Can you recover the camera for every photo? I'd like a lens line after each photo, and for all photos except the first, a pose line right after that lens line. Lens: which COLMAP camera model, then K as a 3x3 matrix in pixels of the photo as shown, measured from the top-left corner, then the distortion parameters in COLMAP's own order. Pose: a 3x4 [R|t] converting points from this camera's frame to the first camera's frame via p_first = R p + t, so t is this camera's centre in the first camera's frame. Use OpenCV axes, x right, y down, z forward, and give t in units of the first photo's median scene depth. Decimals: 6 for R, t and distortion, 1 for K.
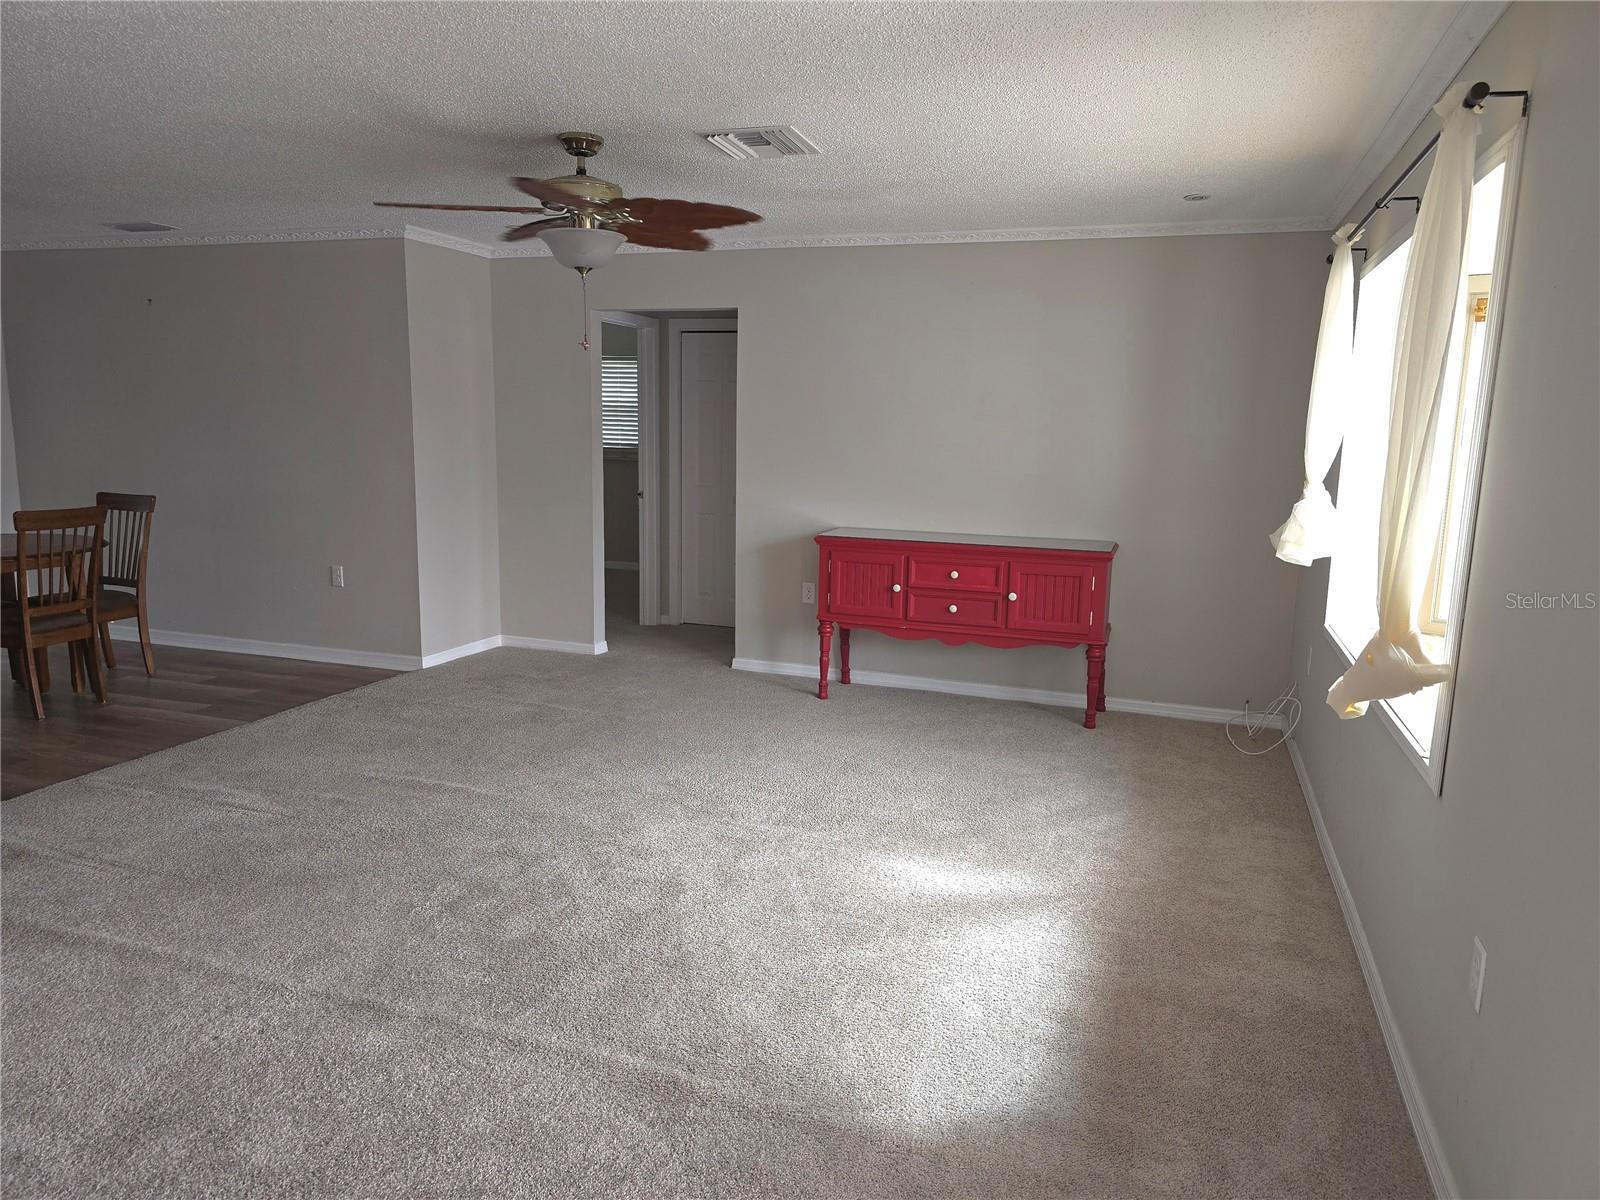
lens RADIAL K [[1082.0, 0, 792.4], [0, 1082.0, 599.0], [0, 0, 1]] dist [0.067802, -0.053002]
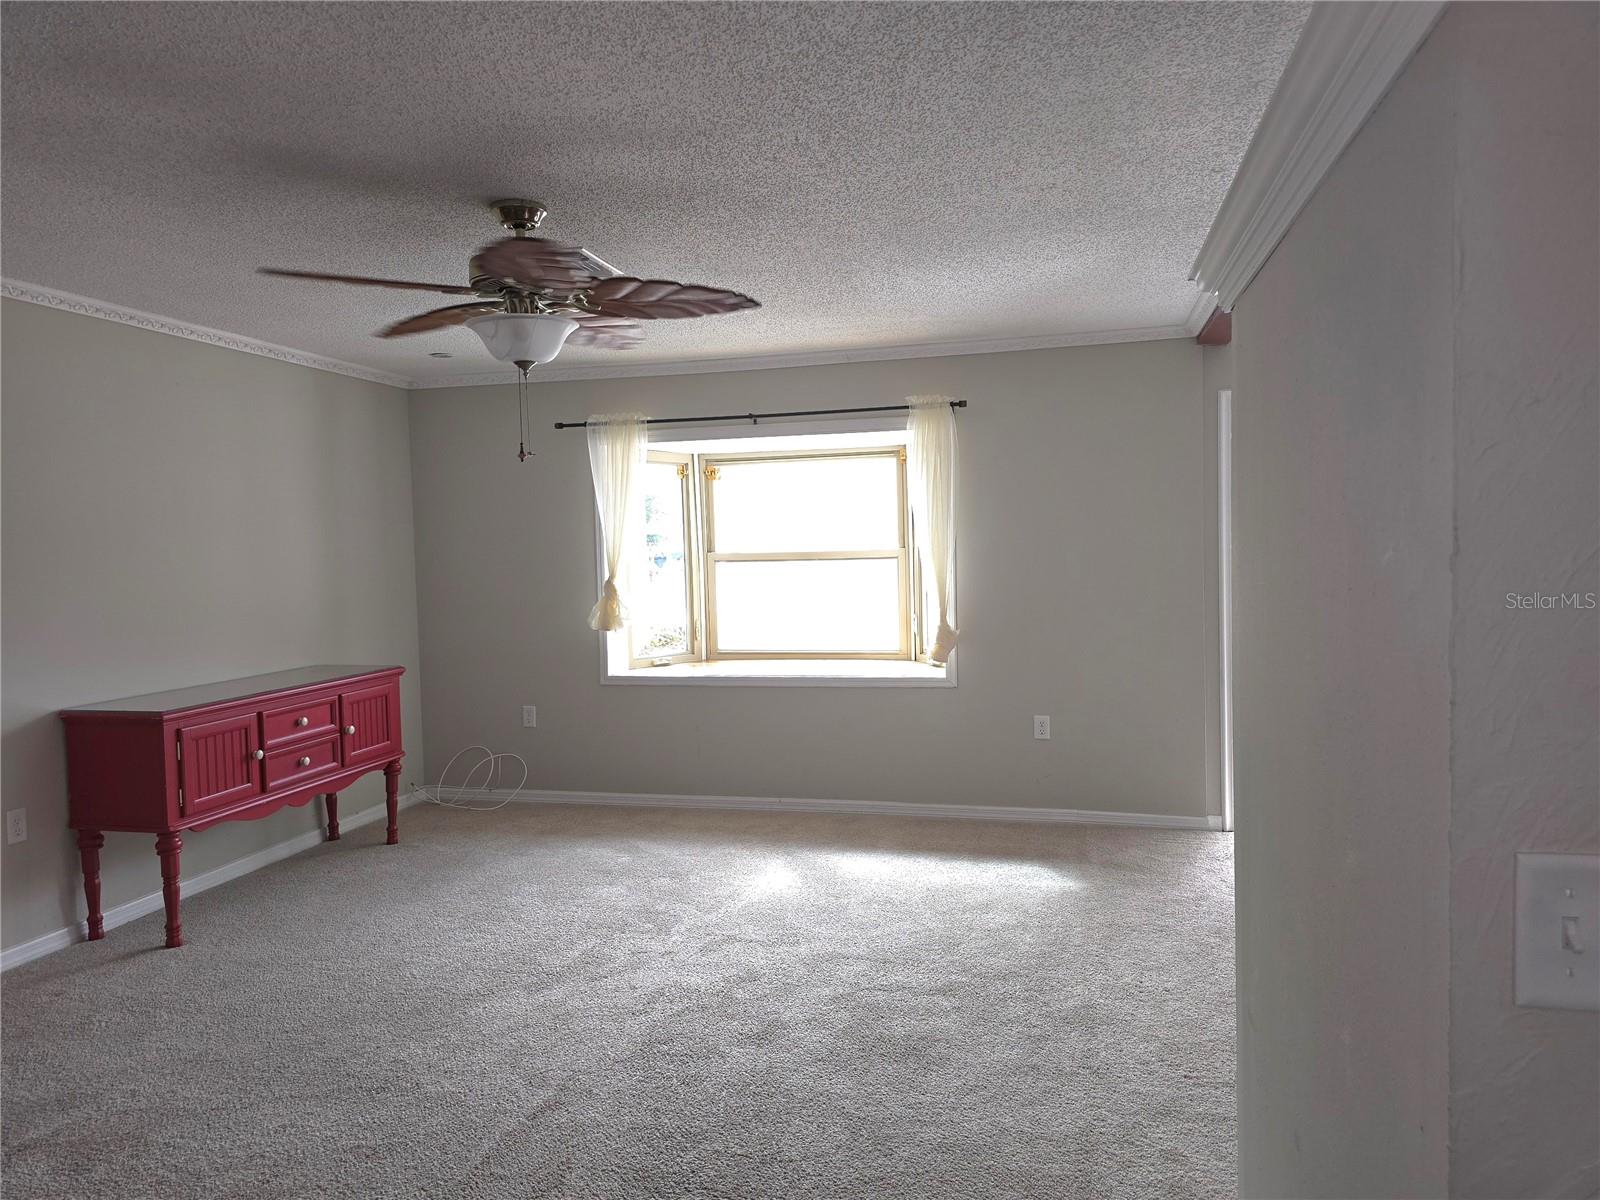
lens RADIAL K [[1082.0, 0, 792.4], [0, 1082.0, 599.0], [0, 0, 1]] dist [0.067802, -0.053002]
pose [[-0.098027, -0.067837, 0.992869, -0.939106], [0.181542, 0.979715, 0.084862, -0.153205], [-0.978485, 0.188566, -0.083723, 0.838018]]
